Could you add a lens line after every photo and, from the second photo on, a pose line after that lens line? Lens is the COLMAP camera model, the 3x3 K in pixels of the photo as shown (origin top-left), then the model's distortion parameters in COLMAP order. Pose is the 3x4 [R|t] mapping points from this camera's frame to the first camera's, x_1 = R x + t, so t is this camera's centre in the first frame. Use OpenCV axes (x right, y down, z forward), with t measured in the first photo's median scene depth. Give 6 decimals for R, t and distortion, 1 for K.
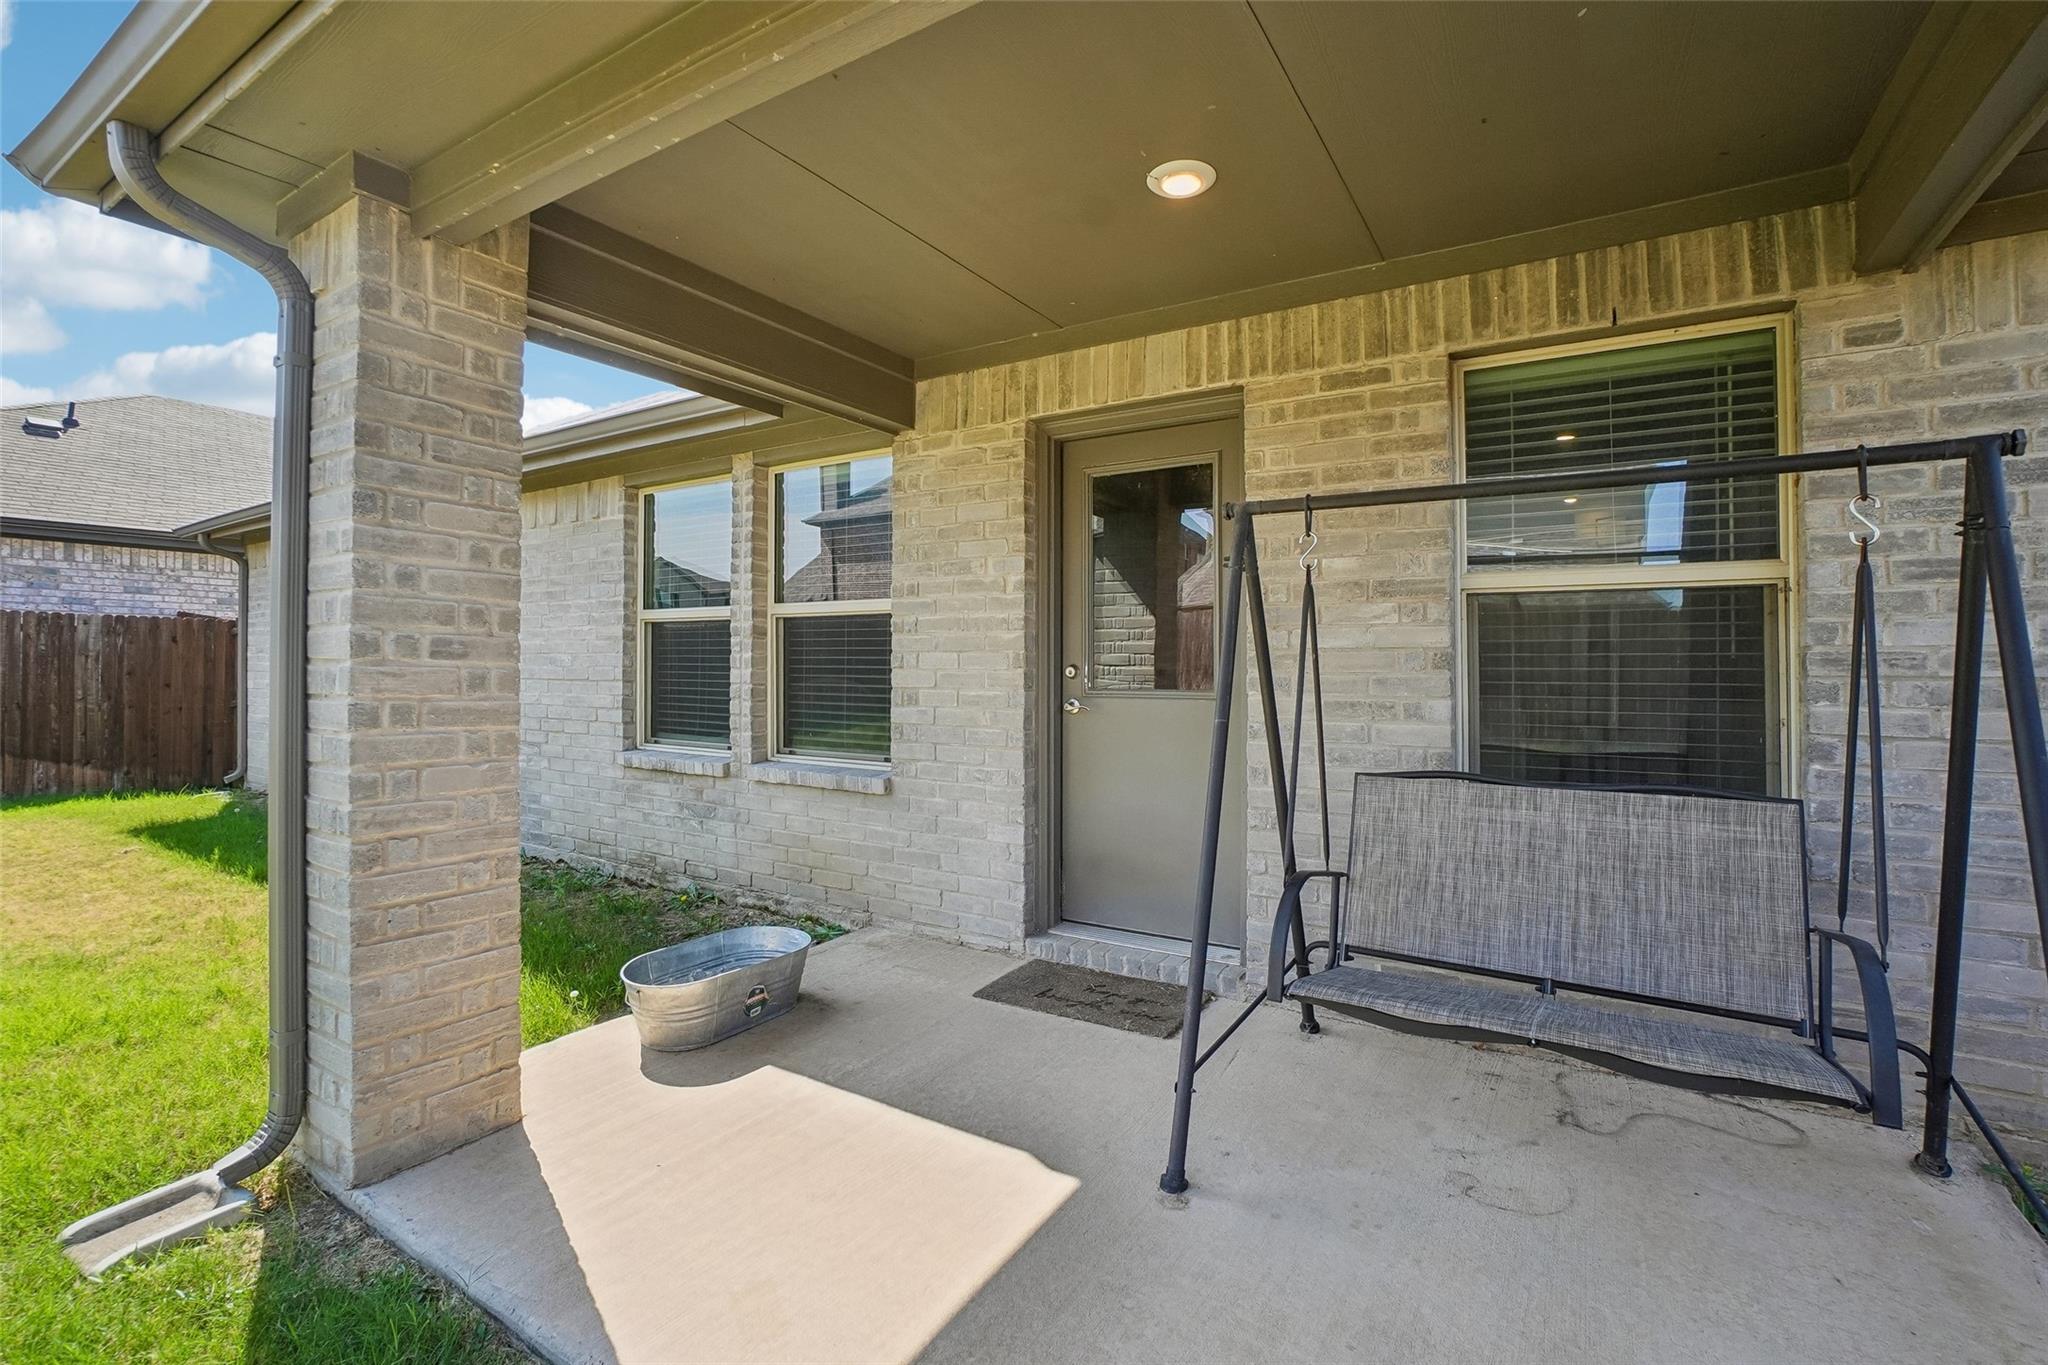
lens RADIAL K [[929.2, 0, 1004.9], [0, 929.2, 661.9], [0, 0, 1]] dist [-0.039778, 0.007301]
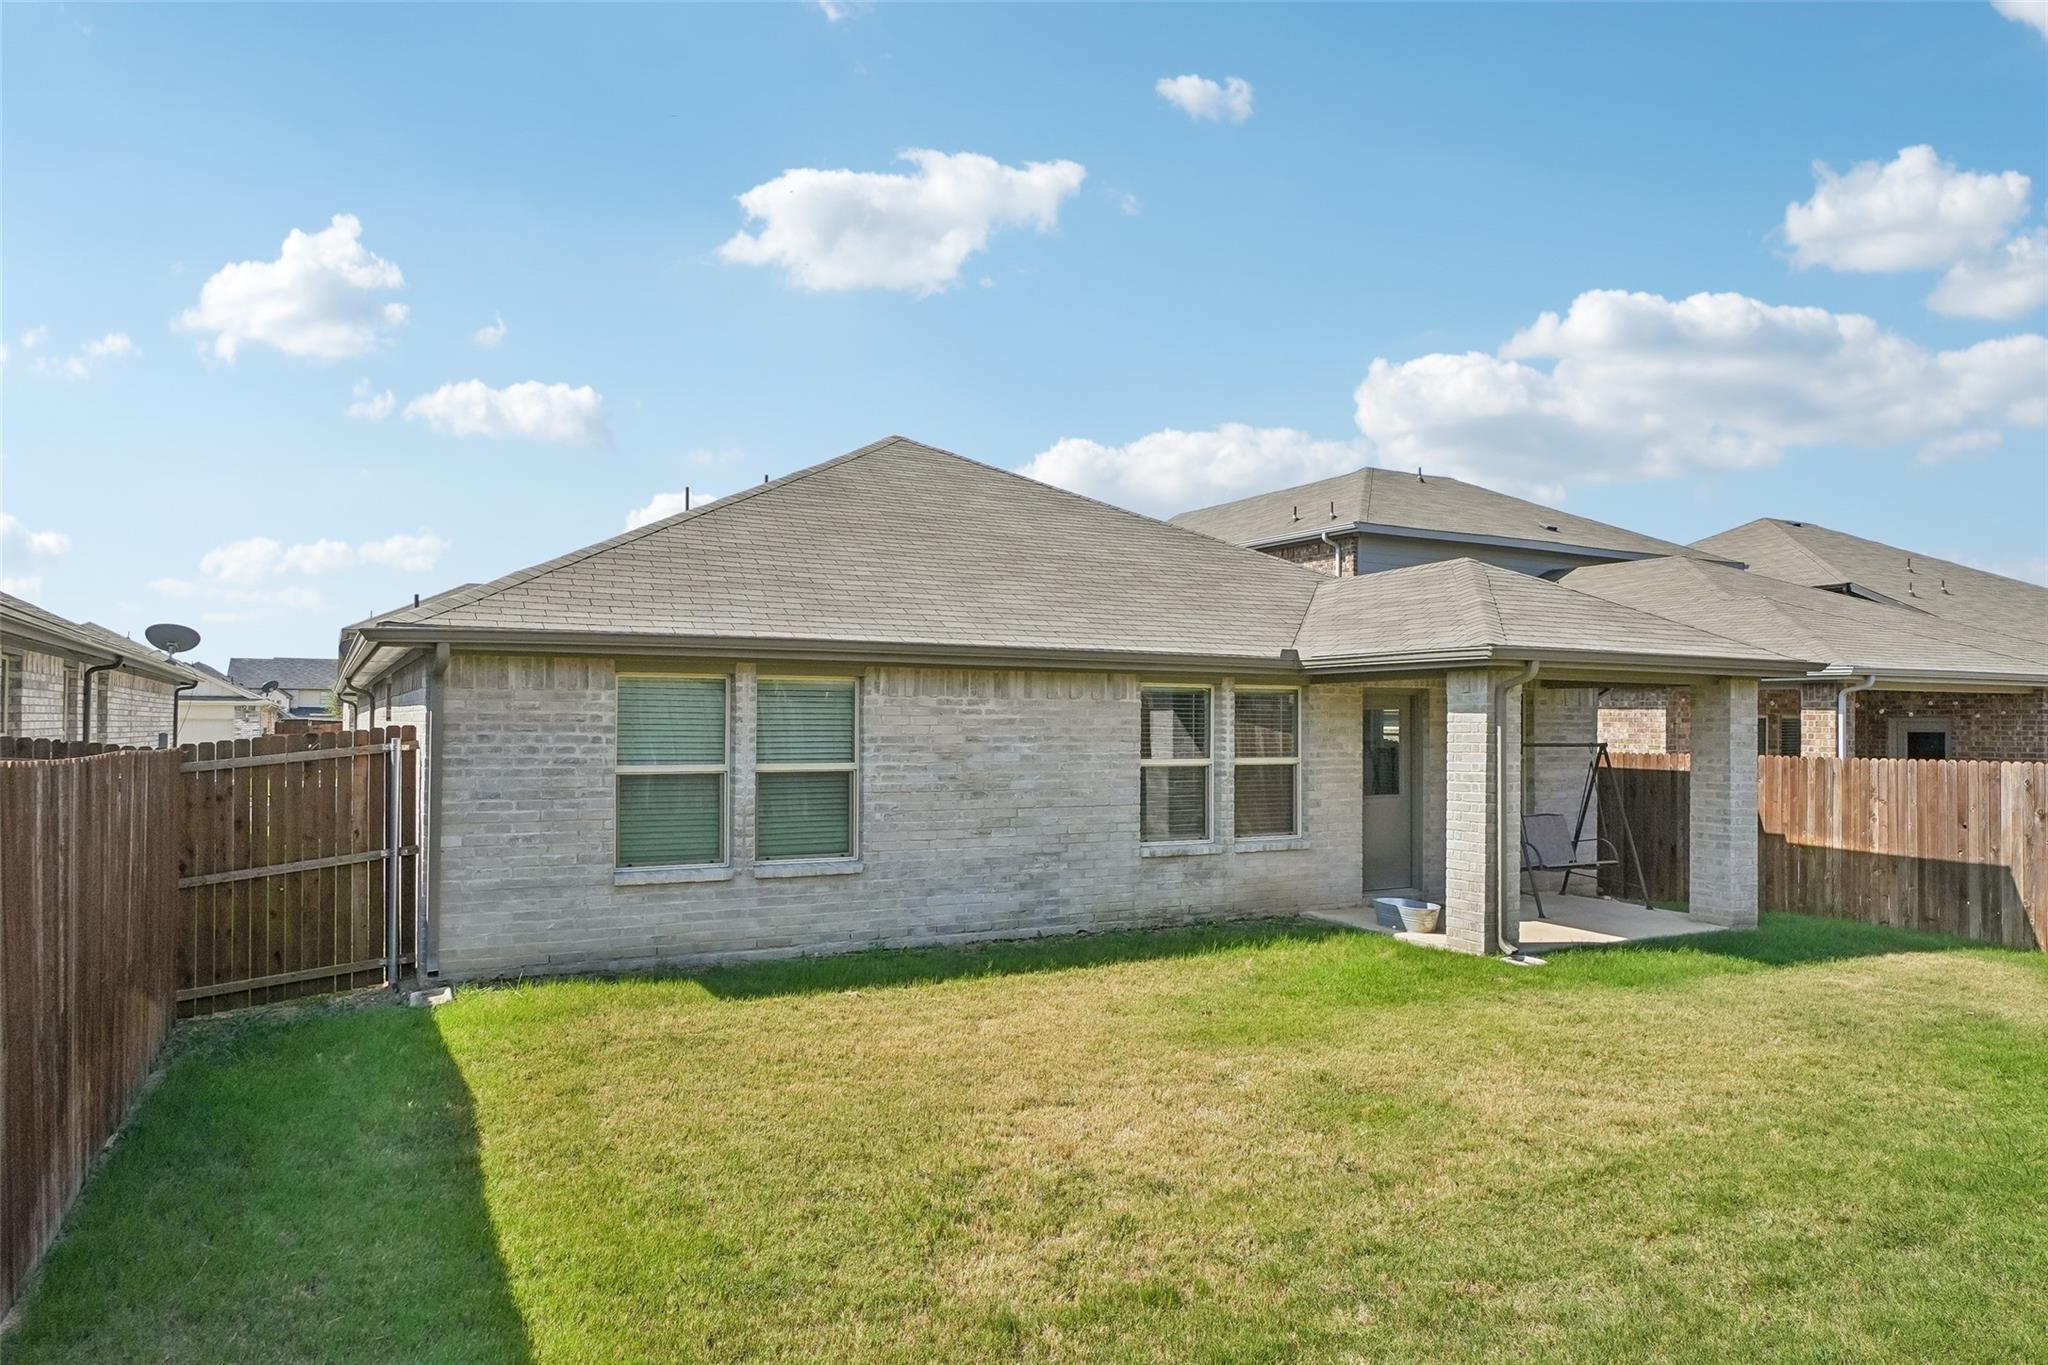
lens RADIAL K [[1290.8, 0, 1027.8], [0, 1290.8, 686.0], [0, 0, 1]] dist [0.011229, -0.001460]
pose [[0.478972, 0.019482, 0.877614, -3.035988], [-0.008040, 0.999809, -0.017806, -0.175297], [-0.877794, 0.001472, 0.479037, 0.123358]]
